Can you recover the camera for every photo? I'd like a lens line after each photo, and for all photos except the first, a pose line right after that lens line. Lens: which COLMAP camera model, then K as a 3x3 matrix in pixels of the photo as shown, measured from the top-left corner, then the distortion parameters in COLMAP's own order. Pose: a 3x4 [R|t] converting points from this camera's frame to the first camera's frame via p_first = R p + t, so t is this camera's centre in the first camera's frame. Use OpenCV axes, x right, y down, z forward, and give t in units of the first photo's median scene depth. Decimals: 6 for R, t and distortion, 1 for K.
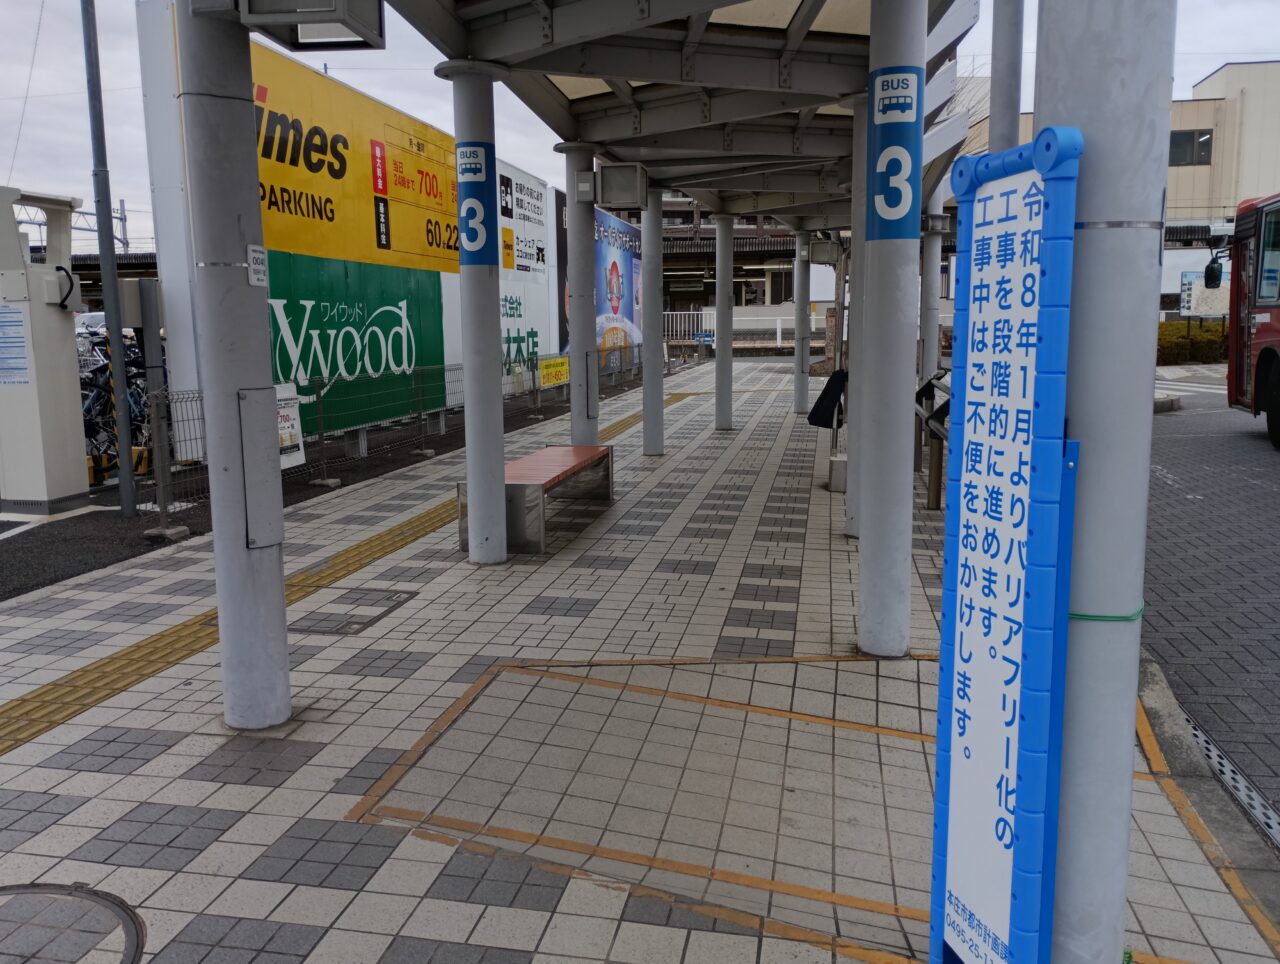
lens RADIAL K [[1058.9, 0, 639.7], [0, 1058.9, 475.2], [0, 0, 1]] dist [0.061472, -0.080128]
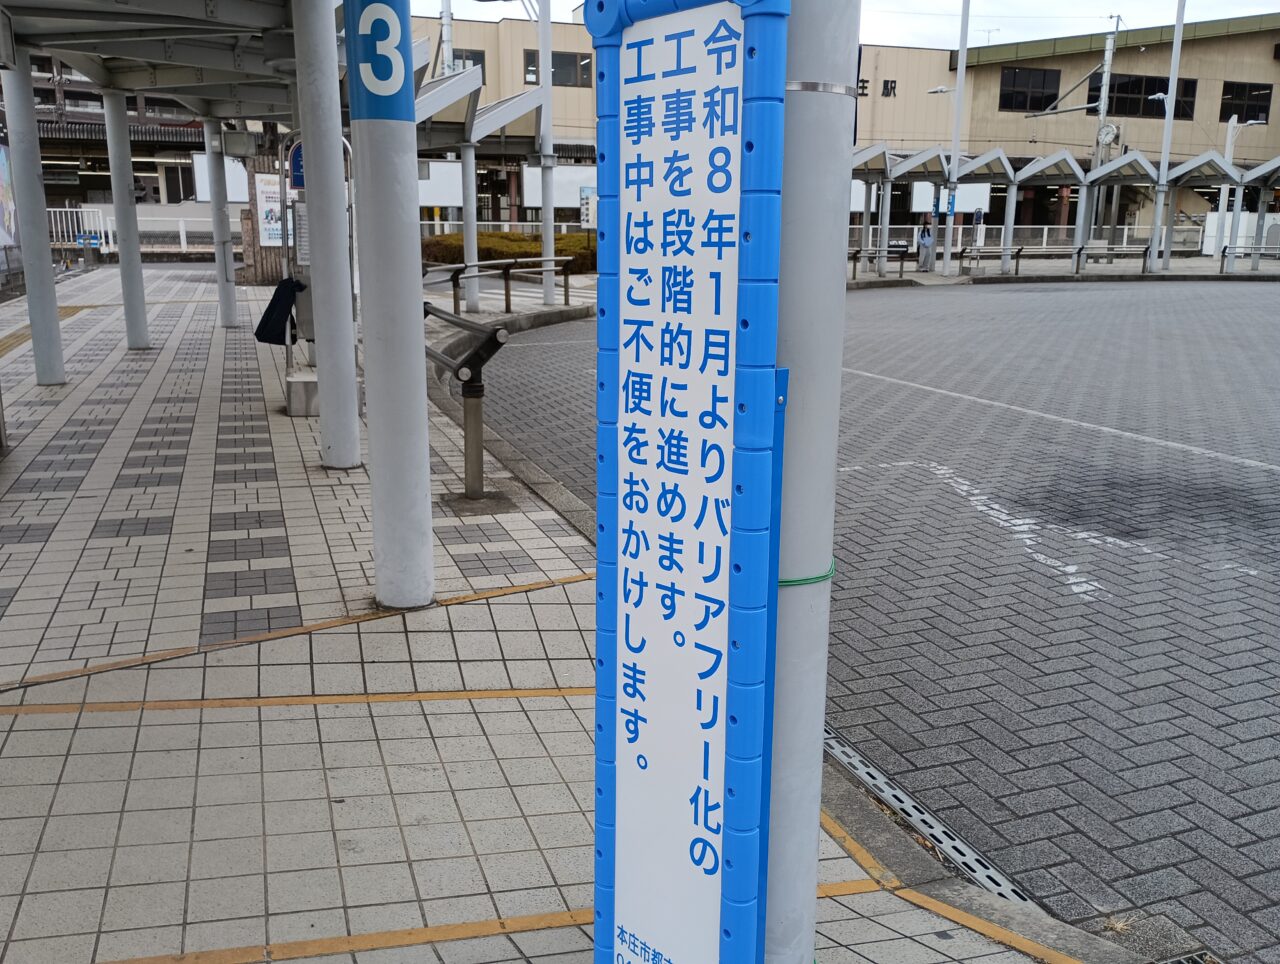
lens RADIAL K [[1058.9, 0, 639.7], [0, 1058.9, 475.2], [0, 0, 1]] dist [0.061472, -0.080128]
pose [[0.862057, -0.096539, 0.497532, -0.034872], [0.054463, 0.993652, 0.098438, -0.015862], [-0.503876, -0.057762, 0.861842, 0.161596]]
